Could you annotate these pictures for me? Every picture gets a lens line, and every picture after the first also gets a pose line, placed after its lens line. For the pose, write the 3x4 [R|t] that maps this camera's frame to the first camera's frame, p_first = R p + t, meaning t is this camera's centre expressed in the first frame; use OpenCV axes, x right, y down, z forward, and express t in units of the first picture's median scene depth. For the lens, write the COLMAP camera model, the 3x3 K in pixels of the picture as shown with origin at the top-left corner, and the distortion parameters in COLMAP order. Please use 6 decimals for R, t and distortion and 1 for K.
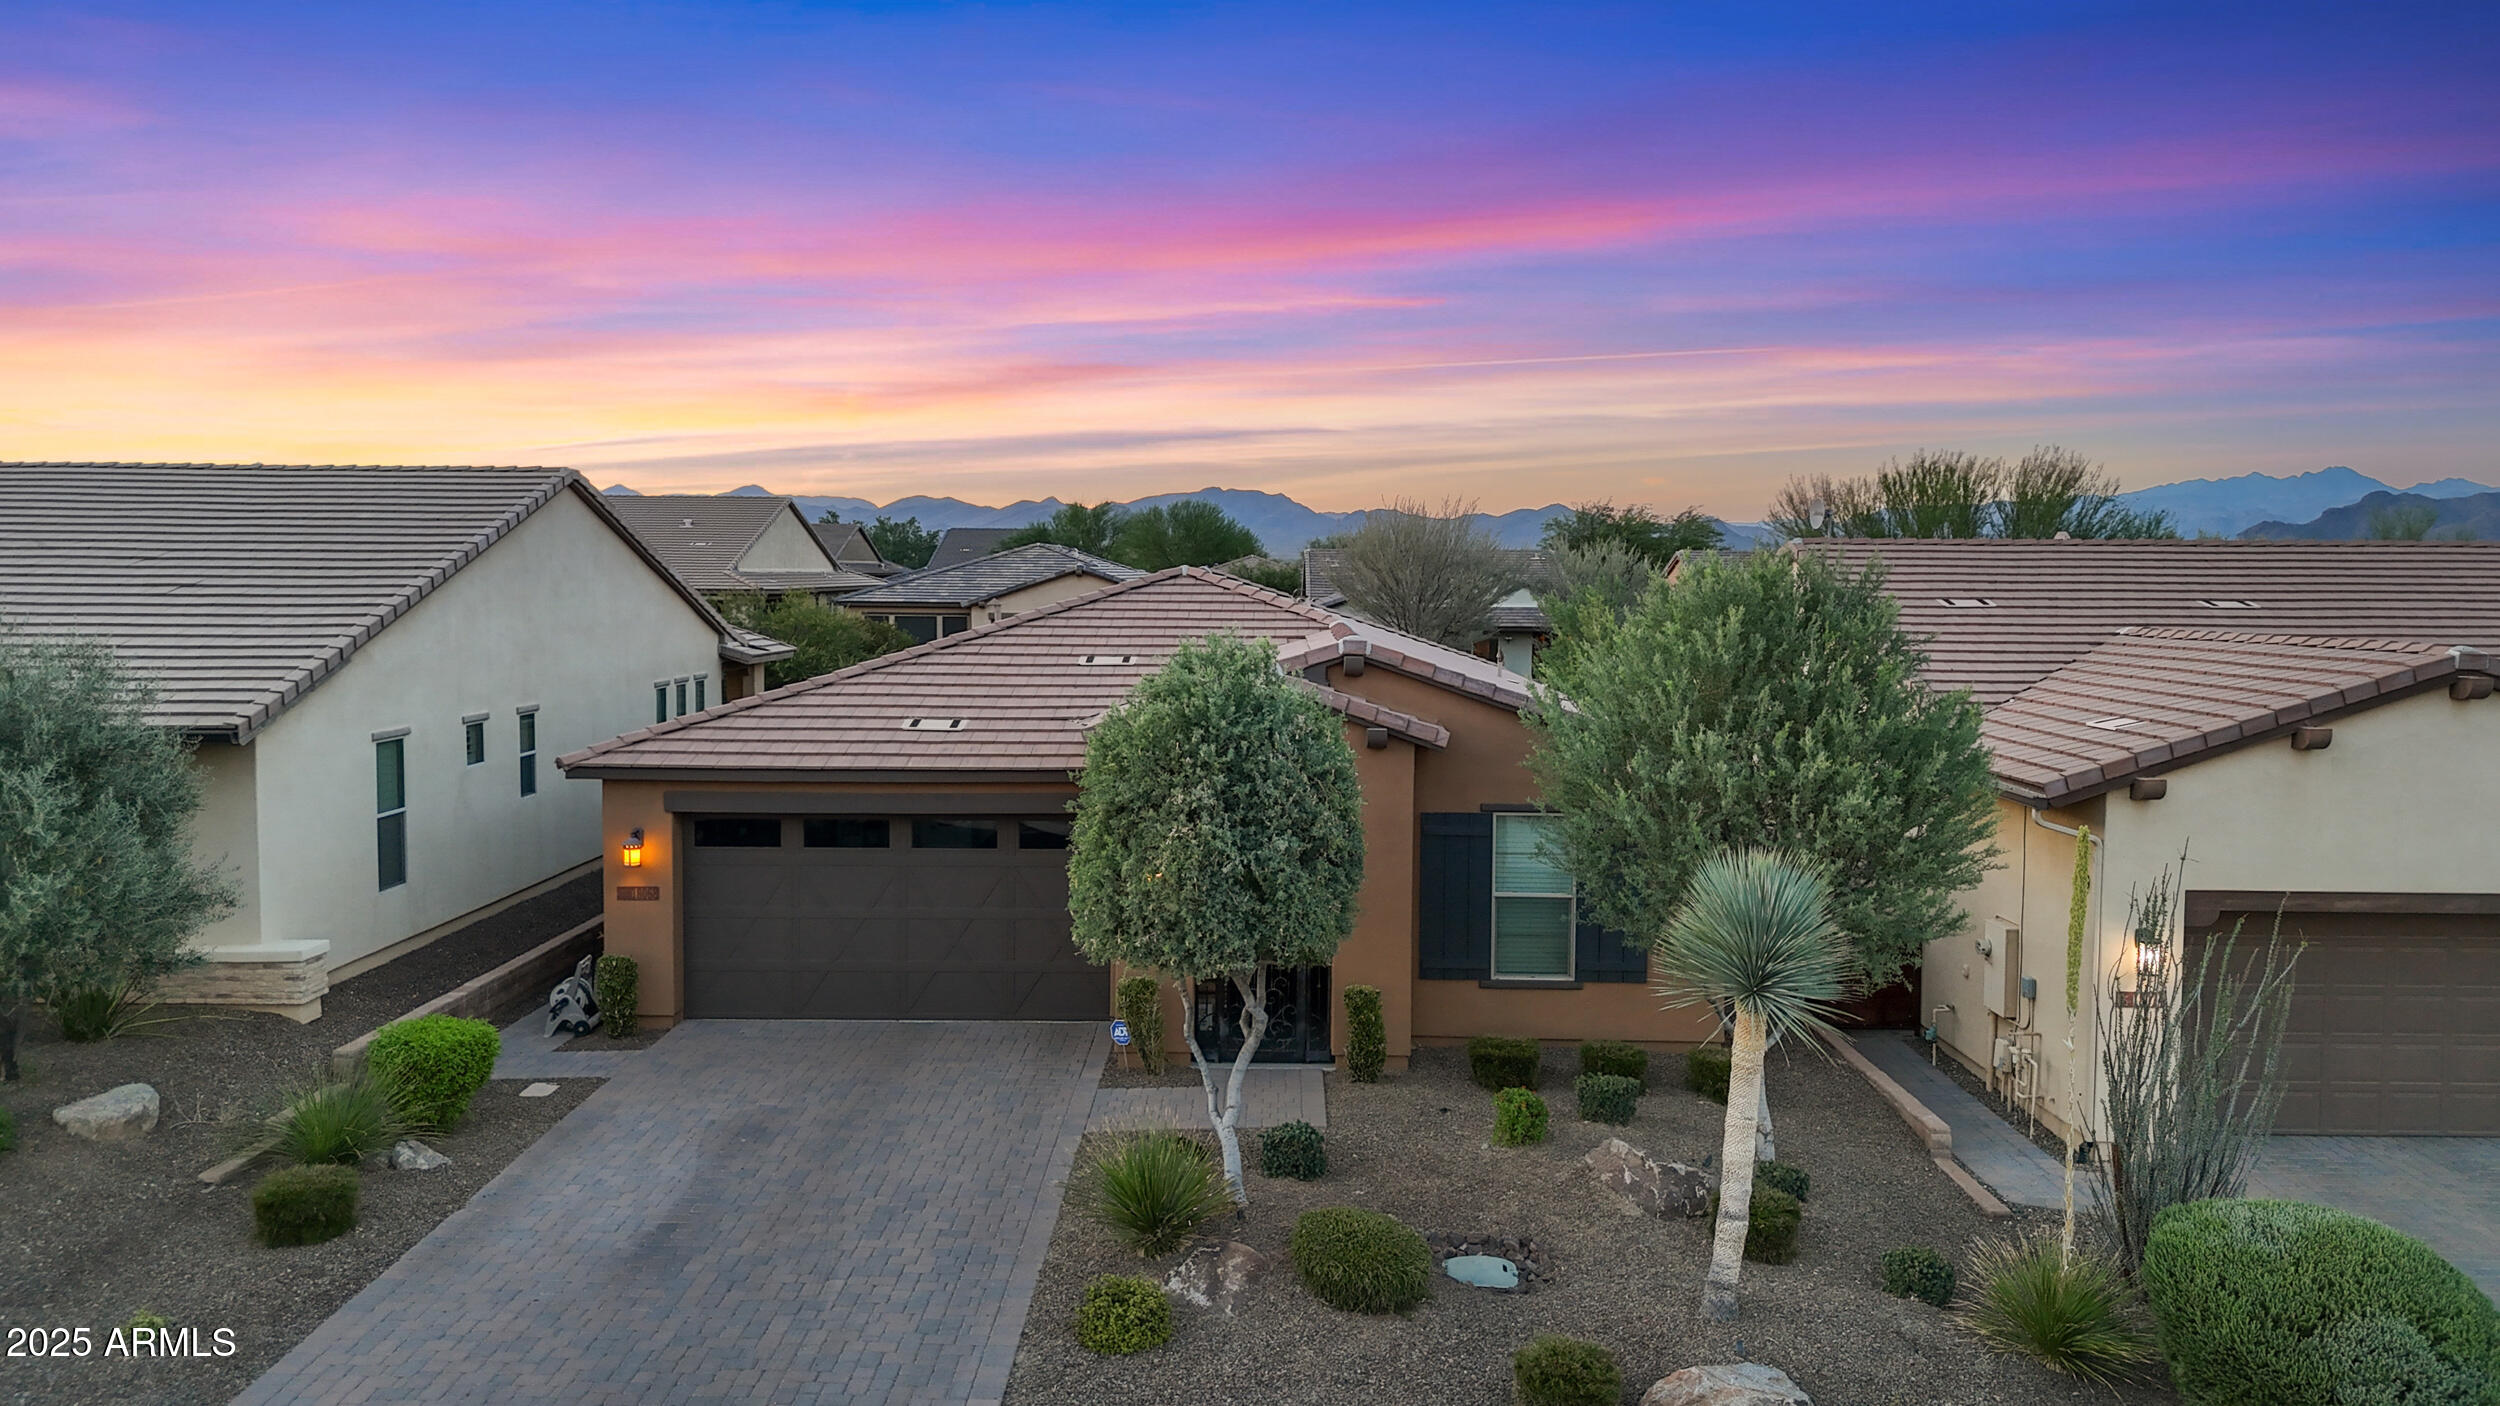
lens RADIAL K [[1773.9, 0, 1250.0], [0, 1773.9, 703.0], [0, 0, 1]] dist [0.106707, -0.133374]
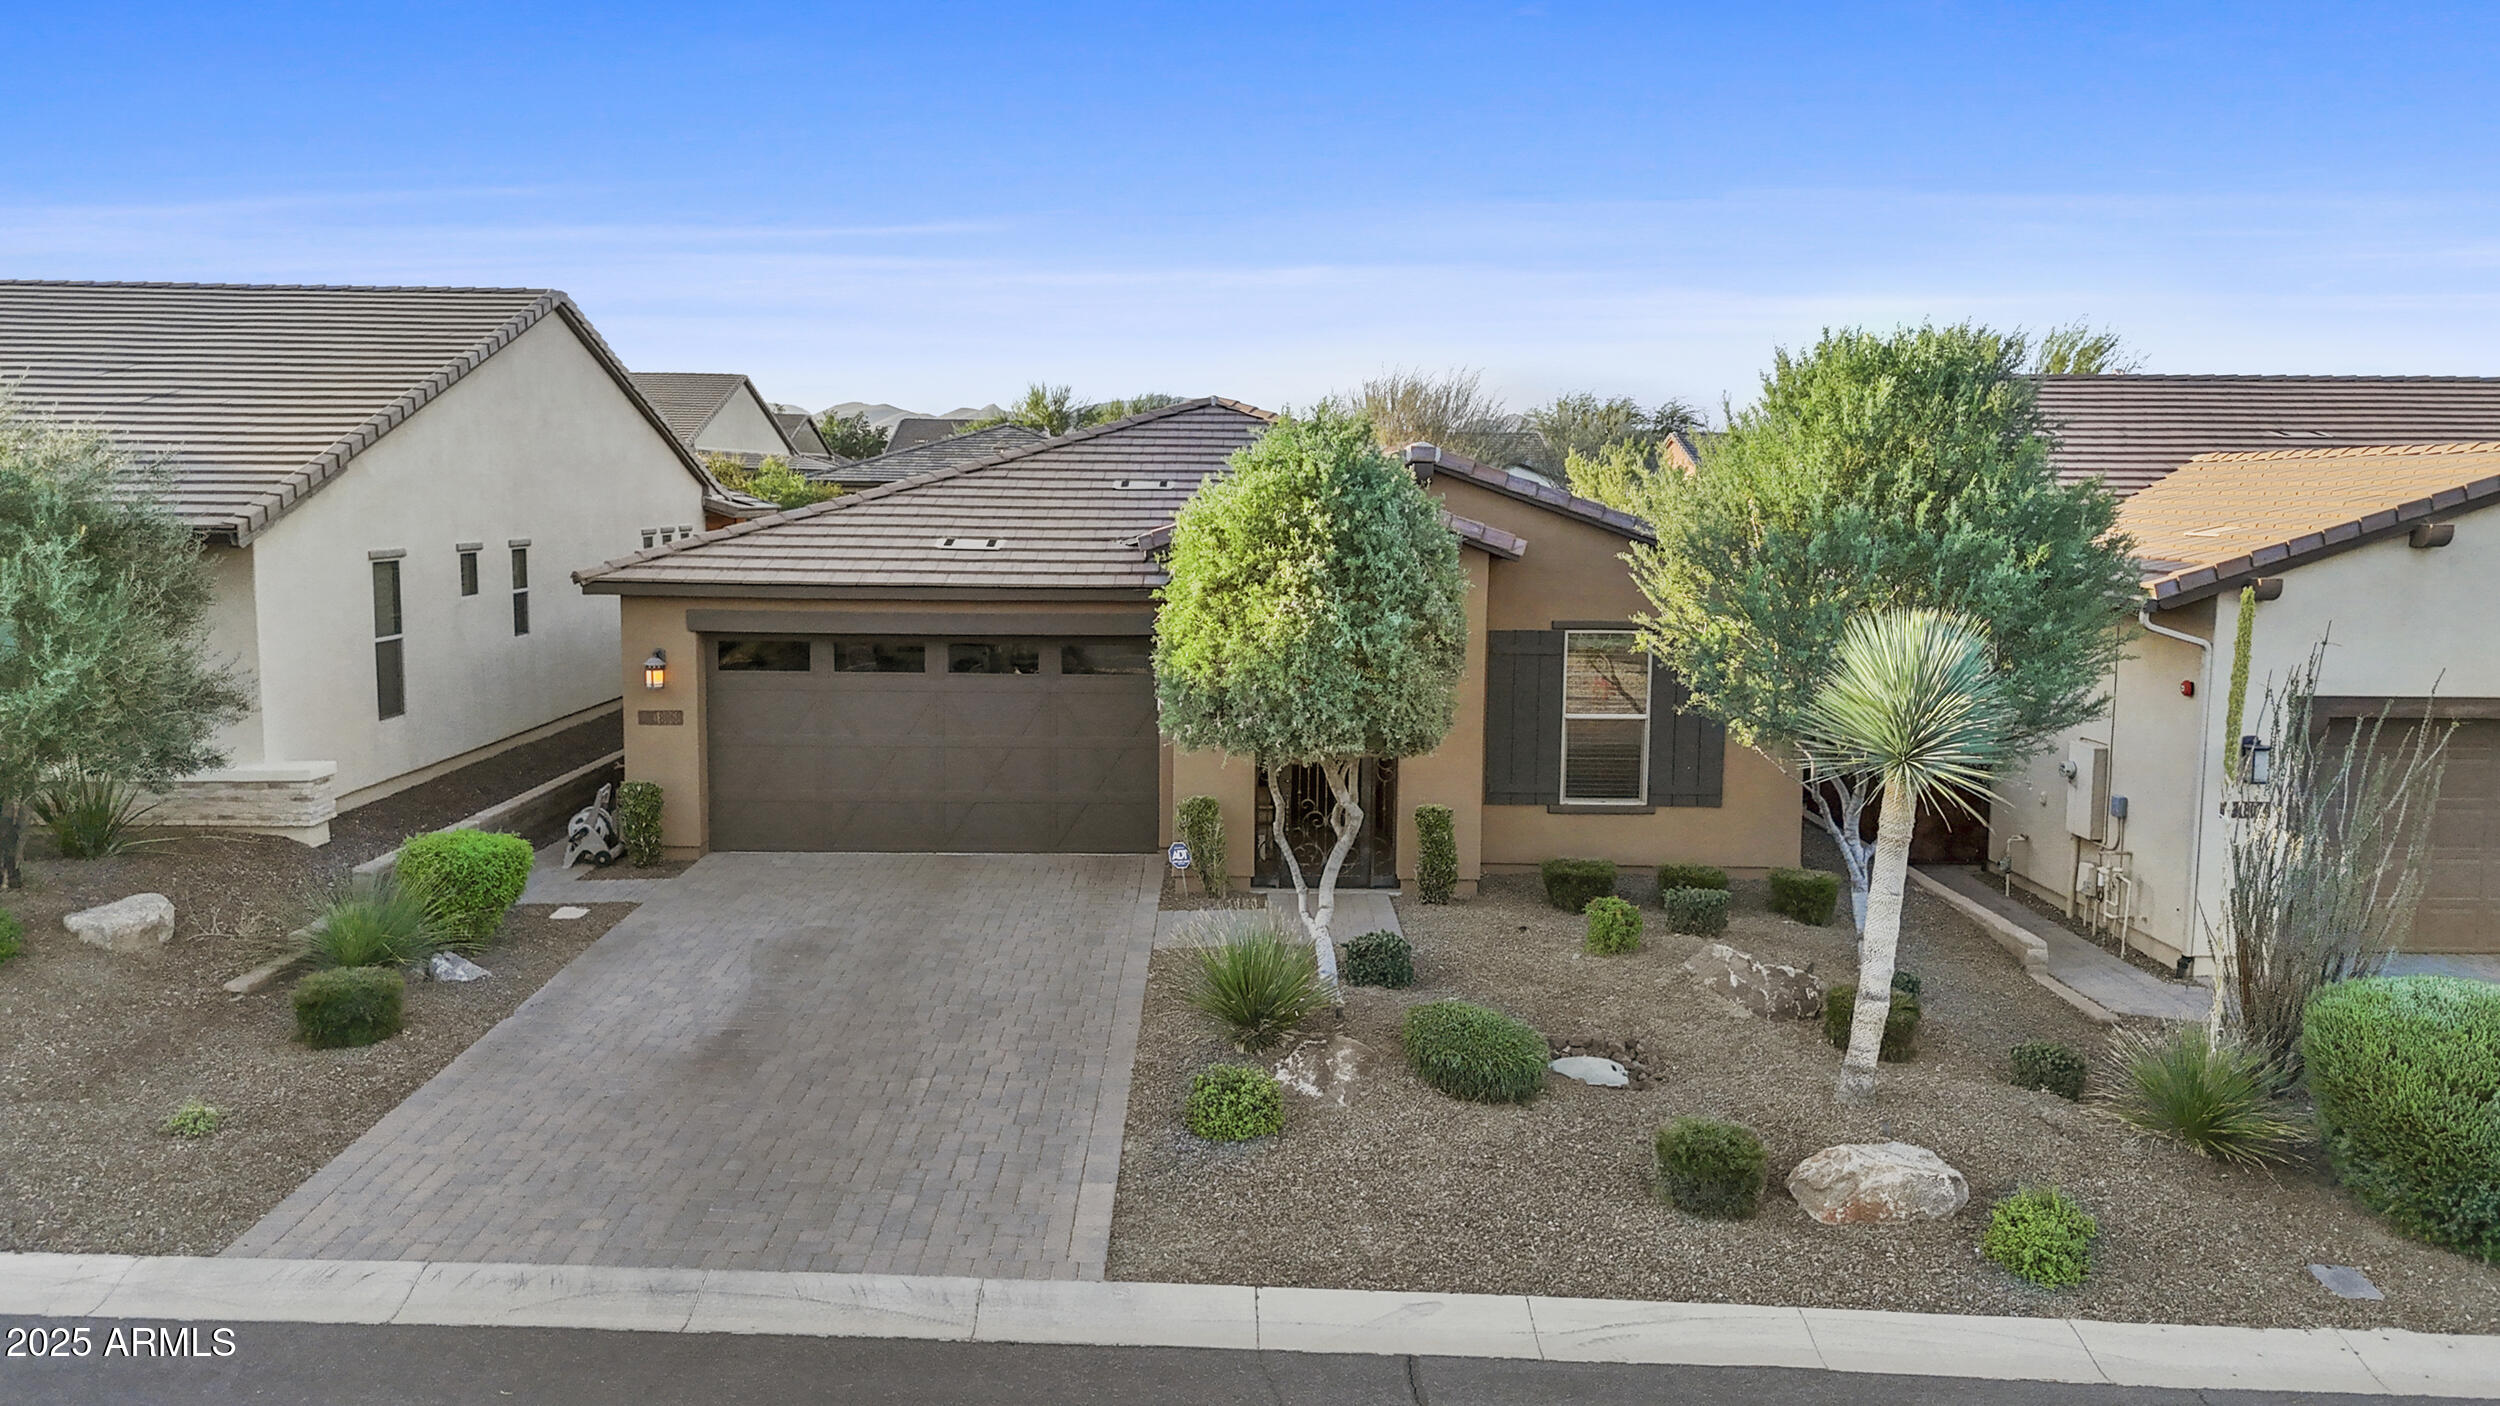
lens RADIAL K [[1814.9, 0, 1250.0], [0, 1814.9, 703.0], [0, 0, 1]] dist [0.110453, -0.146471]
pose [[0.999655, 0.001102, 0.026233, -0.072613], [-0.002403, 0.998766, 0.049609, 0.065566], [-0.026146, -0.049655, 0.998424, 0.031621]]
